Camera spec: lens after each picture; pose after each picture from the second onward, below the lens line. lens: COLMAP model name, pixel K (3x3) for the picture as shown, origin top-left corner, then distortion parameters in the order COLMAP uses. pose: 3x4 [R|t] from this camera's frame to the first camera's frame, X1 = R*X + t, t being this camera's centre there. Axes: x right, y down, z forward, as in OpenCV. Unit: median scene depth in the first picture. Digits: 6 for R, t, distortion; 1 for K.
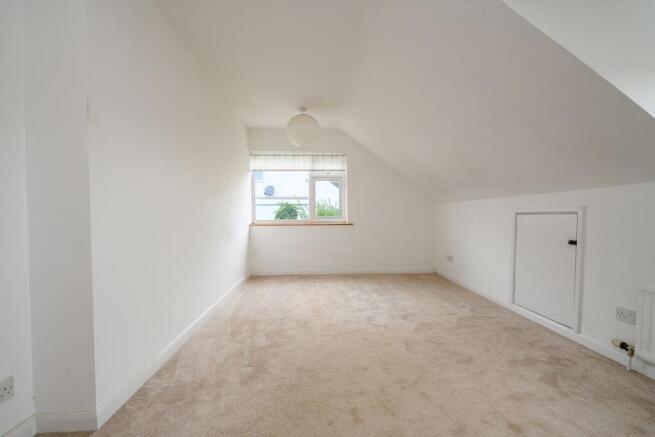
lens RADIAL K [[262.4, 0, 326.7], [0, 262.4, 220.2], [0, 0, 1]] dist [-0.003126, 0.000048]
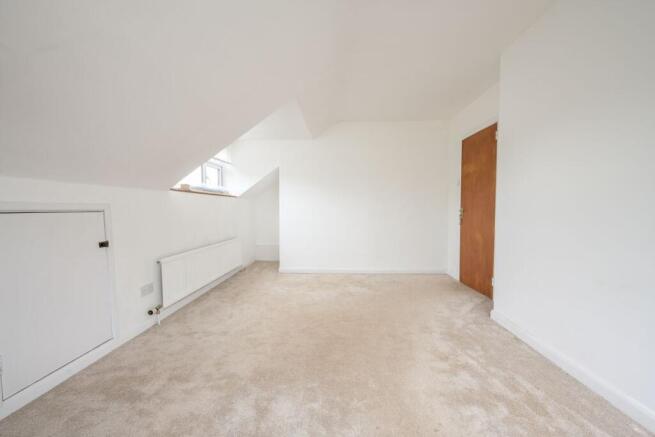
lens RADIAL K [[262.4, 0, 326.7], [0, 262.4, 220.2], [0, 0, 1]] dist [-0.003126, 0.000048]
pose [[-0.996750, -0.003467, 0.080487, 0.123611], [0.001253, 0.998285, 0.058521, -0.047401], [-0.080552, 0.058431, -0.995036, 1.834354]]
